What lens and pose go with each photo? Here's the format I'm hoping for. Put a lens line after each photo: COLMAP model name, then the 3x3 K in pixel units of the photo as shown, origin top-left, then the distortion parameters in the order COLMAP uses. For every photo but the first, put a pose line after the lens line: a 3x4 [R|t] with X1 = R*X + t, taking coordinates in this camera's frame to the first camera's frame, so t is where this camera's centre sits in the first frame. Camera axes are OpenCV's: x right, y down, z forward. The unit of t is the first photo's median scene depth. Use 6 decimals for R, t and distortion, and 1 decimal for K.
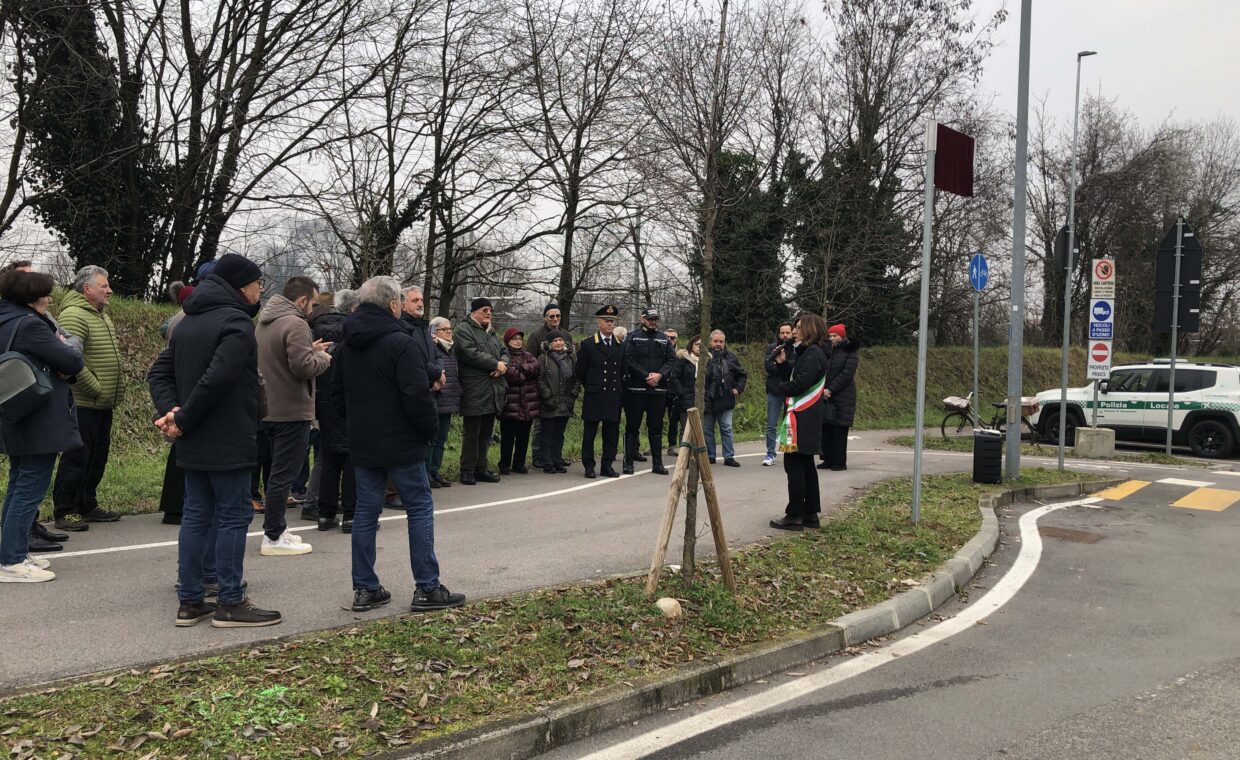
lens RADIAL K [[947.0, 0, 620.0], [0, 947.0, 380.0], [0, 0, 1]] dist [0.000836, -0.001115]
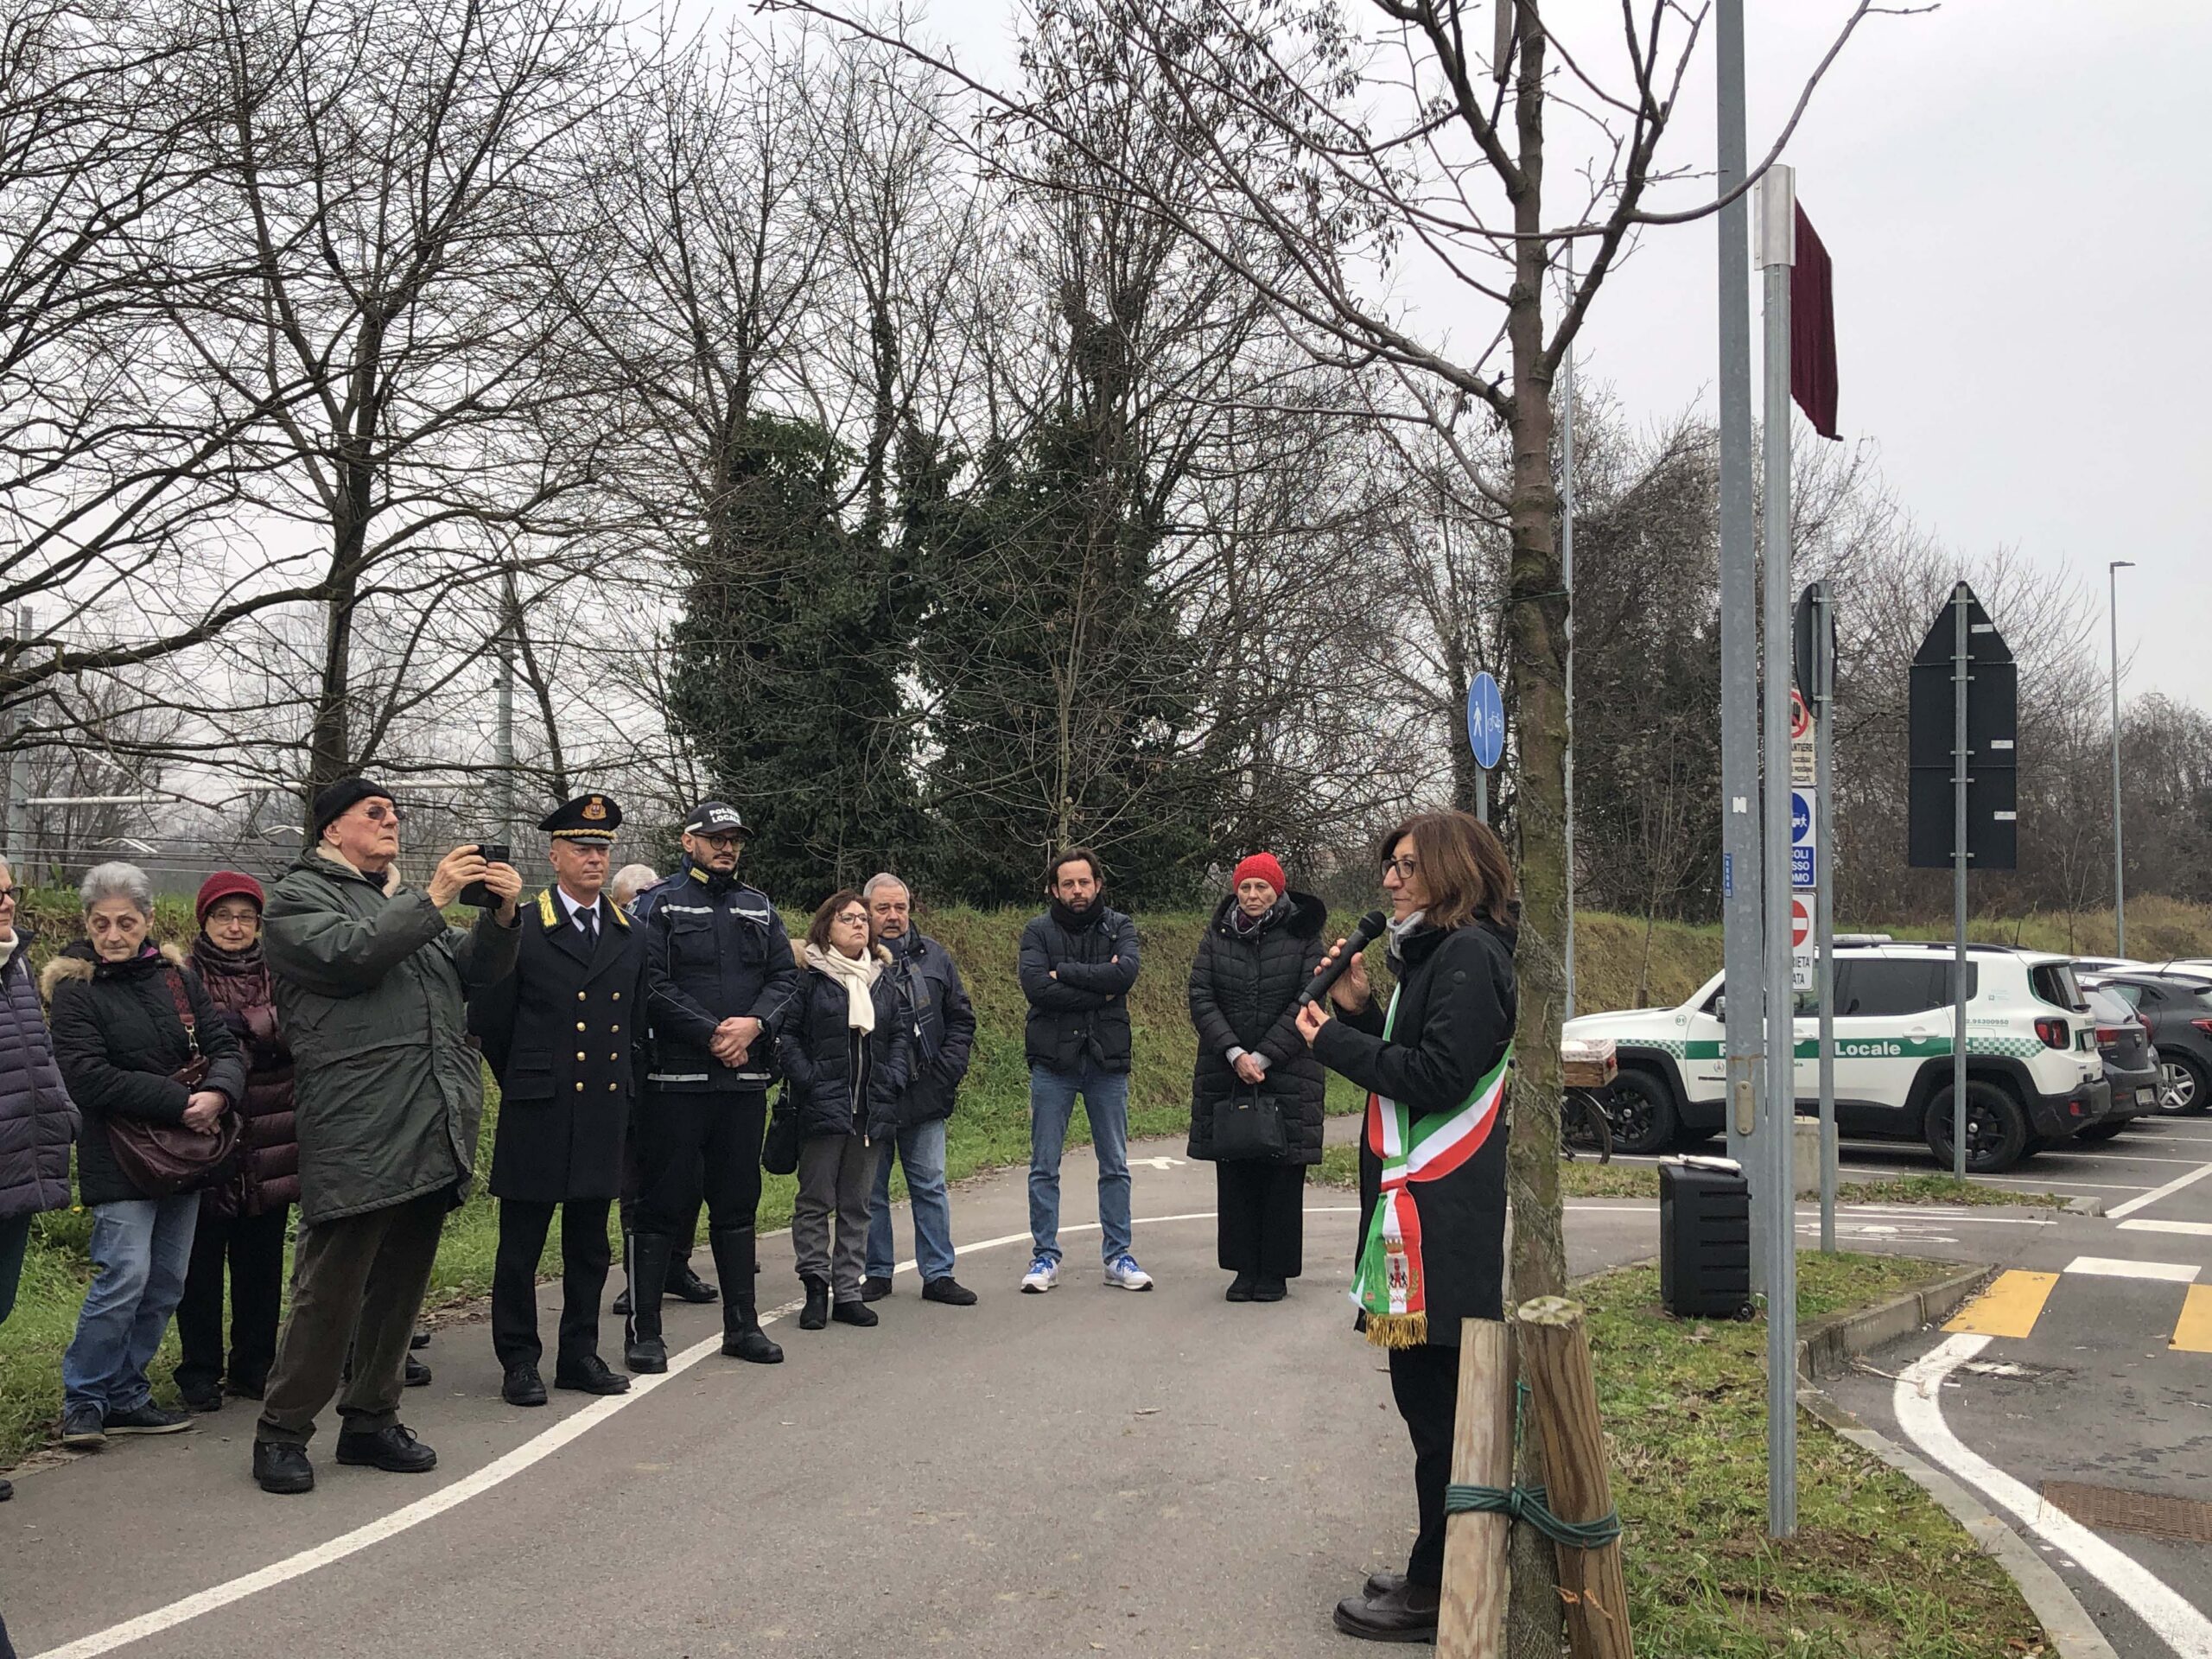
lens RADIAL K [[2316.3, 0, 1106.0], [0, 2316.3, 829.5], [0, 0, 1]] dist [0.053589, -0.146582]
pose [[0.961555, -0.005655, 0.274555, -0.022166], [0.025710, 0.997250, -0.069502, -0.005980], [-0.273408, 0.073889, 0.959056, 0.110536]]
